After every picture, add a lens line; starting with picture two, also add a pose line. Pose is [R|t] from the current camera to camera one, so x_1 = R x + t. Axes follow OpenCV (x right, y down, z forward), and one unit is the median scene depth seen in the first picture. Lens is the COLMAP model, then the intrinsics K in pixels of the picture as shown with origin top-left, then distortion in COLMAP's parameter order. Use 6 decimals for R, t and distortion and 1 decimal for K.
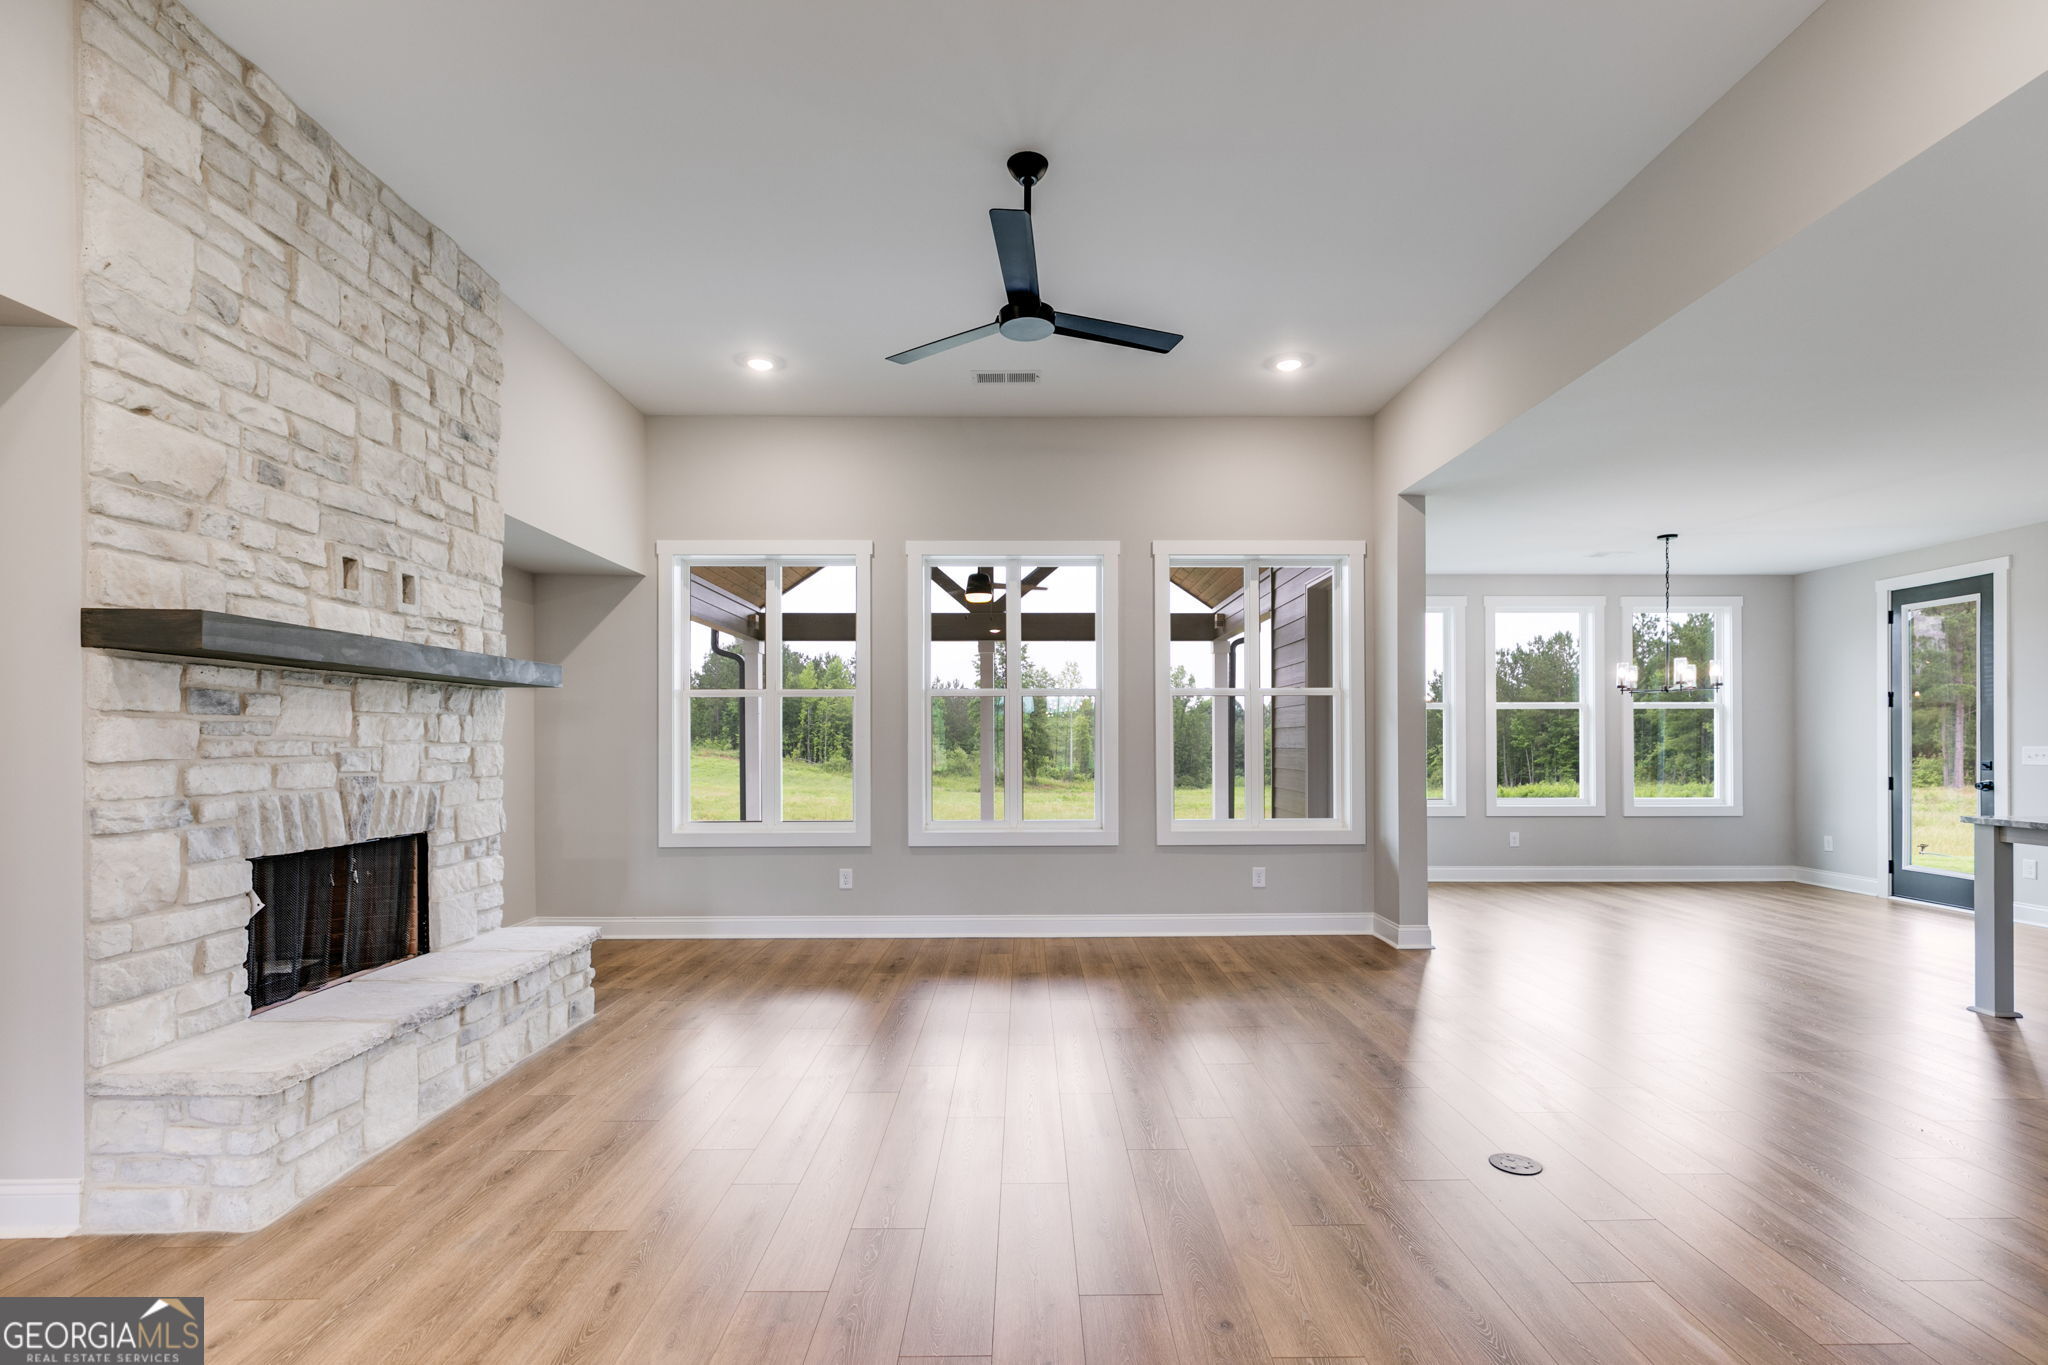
lens RADIAL K [[899.0, 0, 1048.5], [0, 899.0, 739.9], [0, 0, 1]] dist [0.001481, -0.000067]
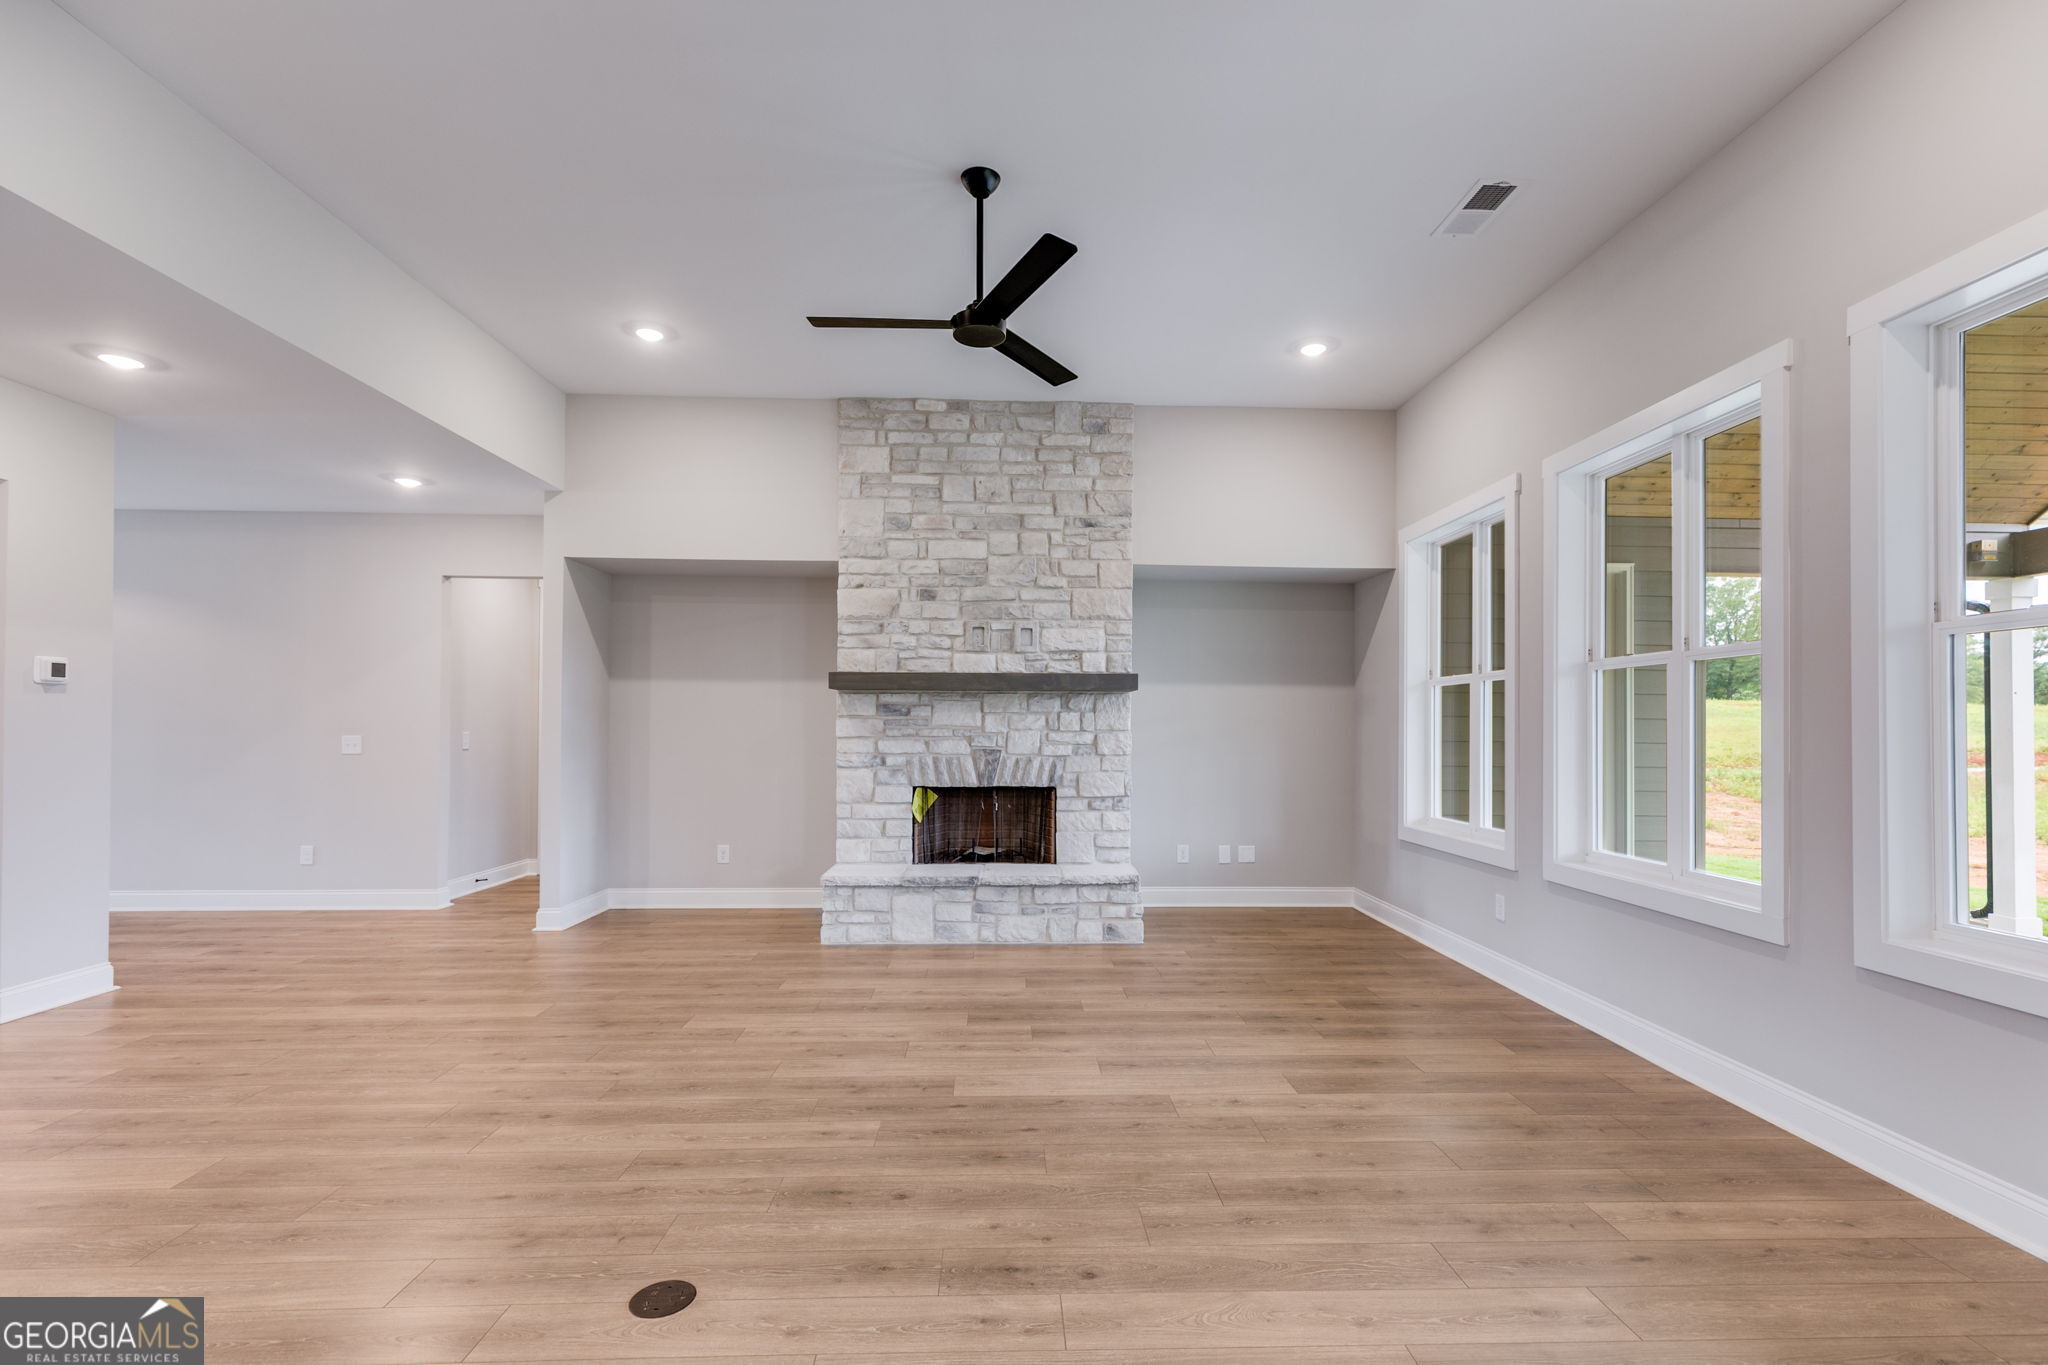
lens RADIAL K [[937.9, 0, 1061.2], [0, 937.9, 716.5], [0, 0, 1]] dist [0.002807, 0.000106]
pose [[0.044932, -0.013465, -0.998899, 1.096682], [-0.004968, 0.999894, -0.013702, 0.001187], [0.998978, 0.005578, 0.044860, 1.083945]]
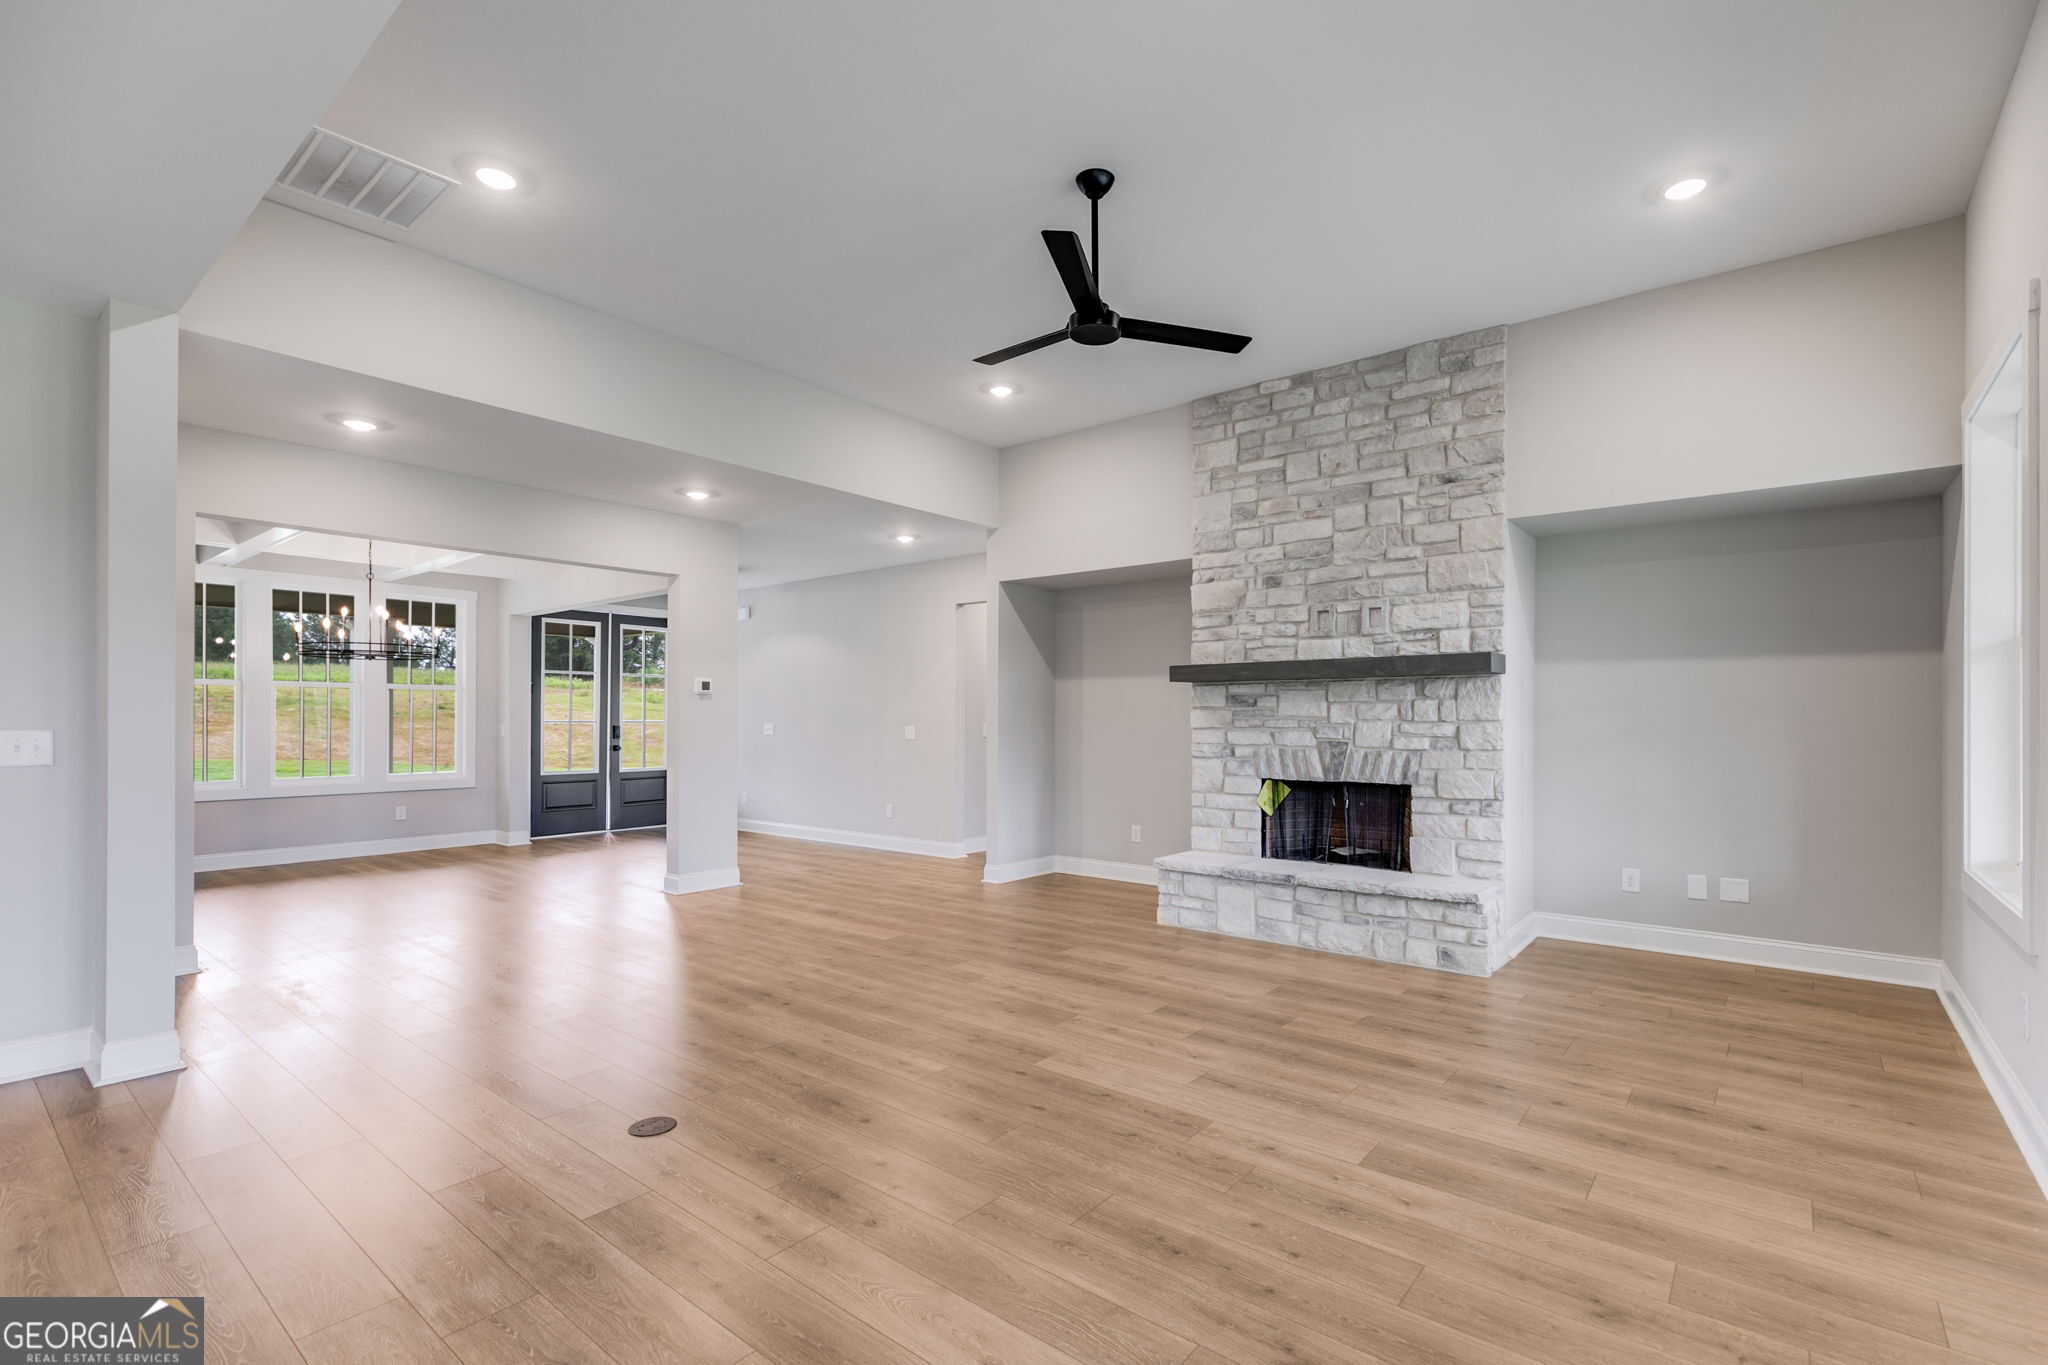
lens RADIAL K [[937.9, 0, 1061.2], [0, 937.9, 716.5], [0, 0, 1]] dist [0.002807, 0.000106]
pose [[-0.626355, -0.003755, -0.779529, 0.893084], [-0.001314, 0.999992, -0.003761, 0.002350], [0.779537, -0.001332, -0.626355, 1.718246]]
